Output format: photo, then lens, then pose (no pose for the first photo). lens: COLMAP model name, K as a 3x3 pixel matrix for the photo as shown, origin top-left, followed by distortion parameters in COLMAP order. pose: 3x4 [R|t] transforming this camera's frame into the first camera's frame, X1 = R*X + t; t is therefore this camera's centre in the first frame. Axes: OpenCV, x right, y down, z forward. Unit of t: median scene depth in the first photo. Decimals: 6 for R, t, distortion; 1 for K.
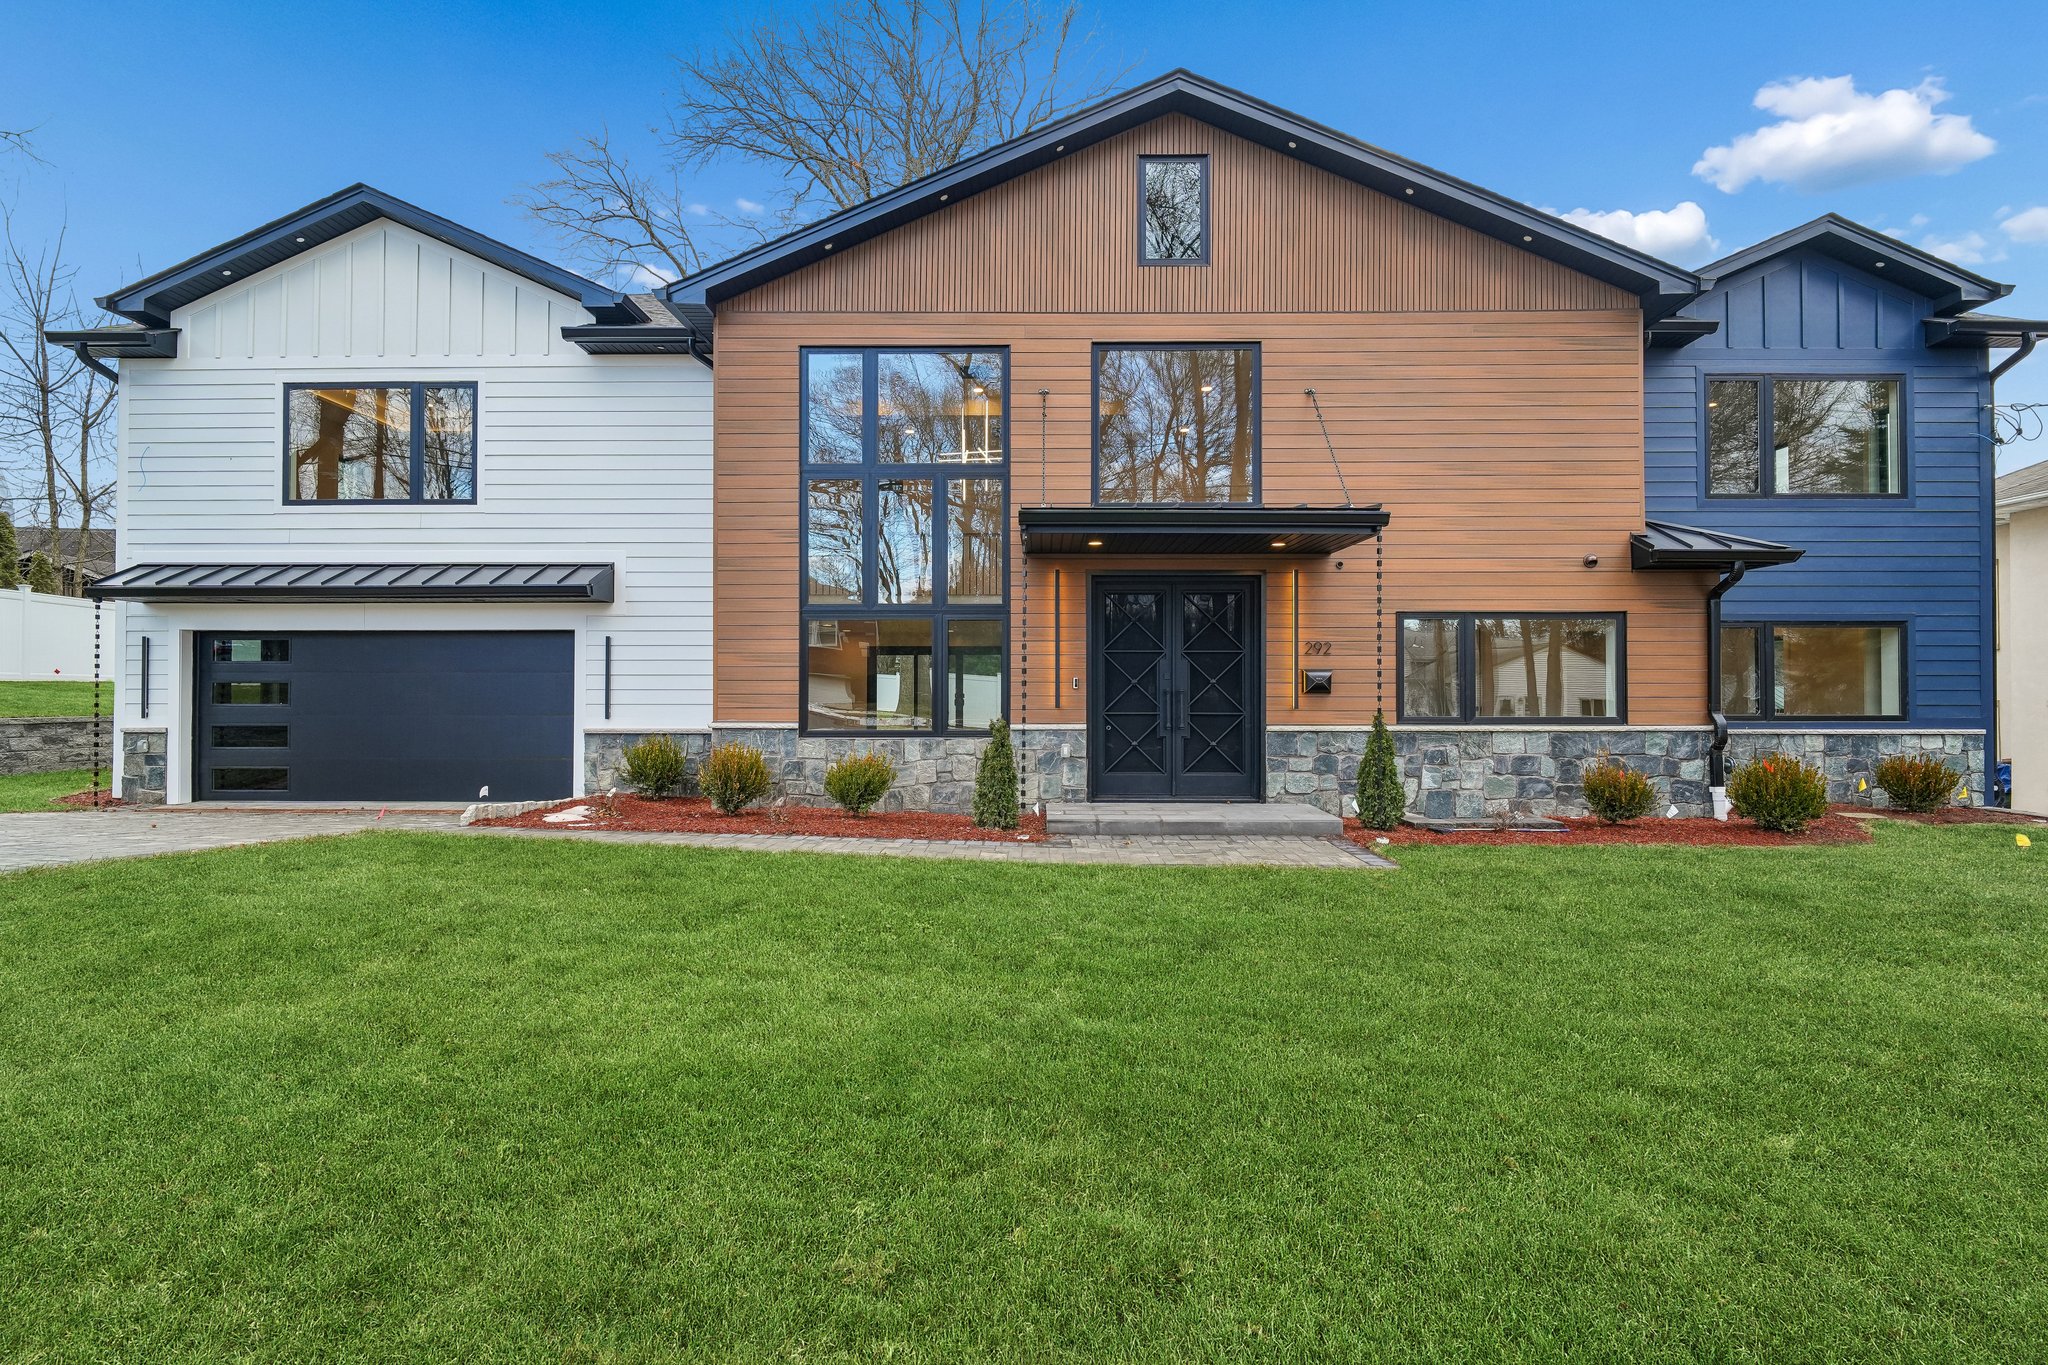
lens RADIAL K [[943.3, 0, 1014.9], [0, 943.3, 681.1], [0, 0, 1]] dist [-0.000413, -0.000922]
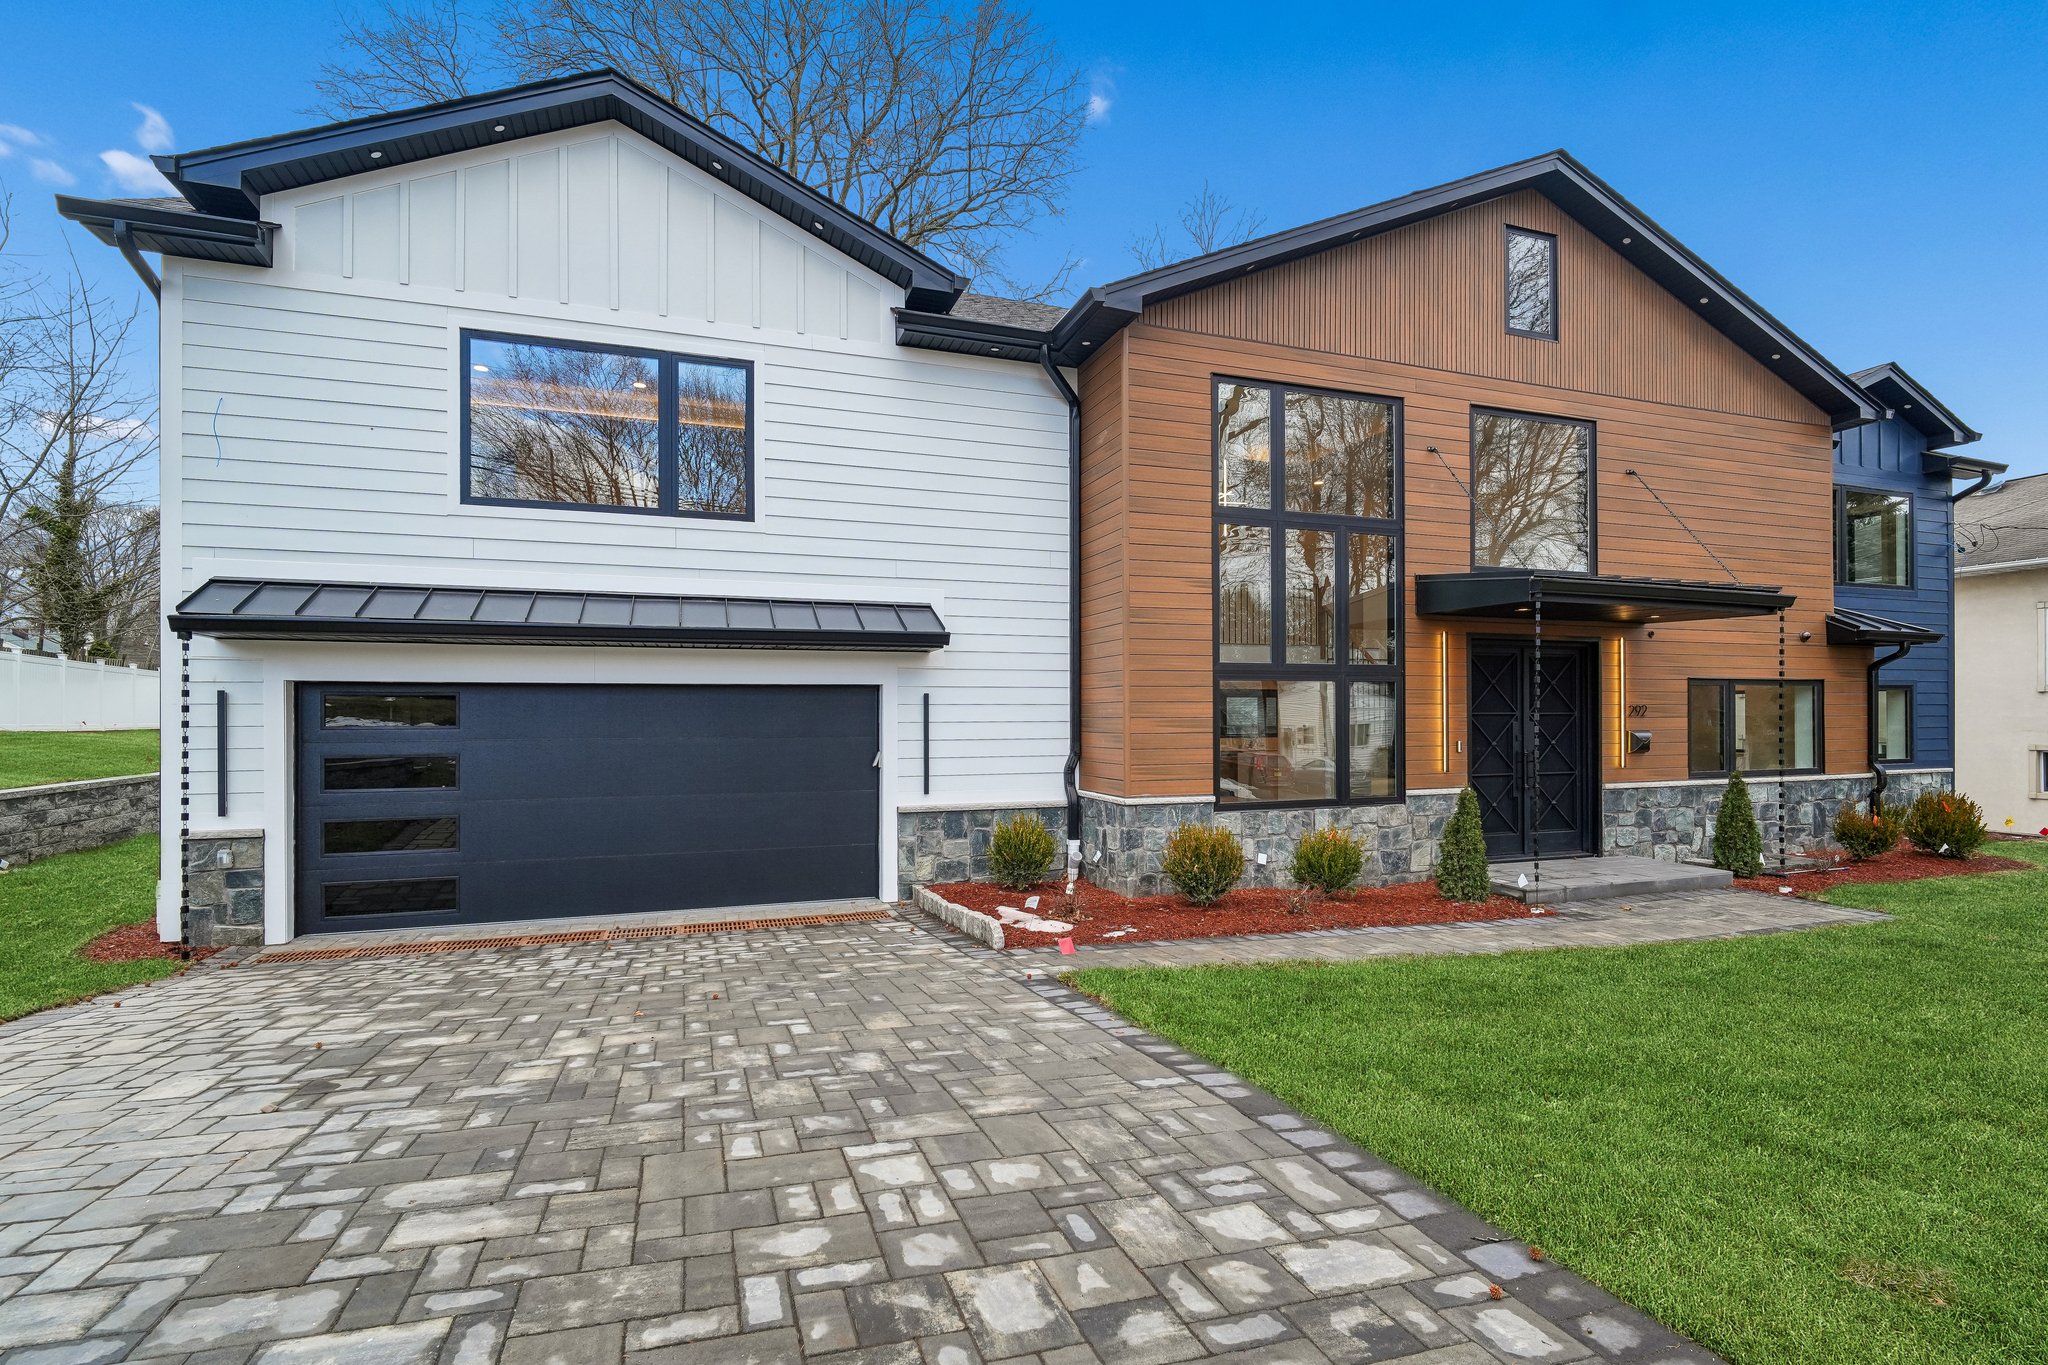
lens RADIAL K [[950.6, 0, 1025.5], [0, 950.6, 710.5], [0, 0, 1]] dist [-0.000188, -0.000511]
pose [[0.938727, -0.002630, 0.344650, -0.648369], [0.000091, 0.999973, 0.007383, -0.039526], [-0.344660, -0.006900, 0.938702, 0.198835]]
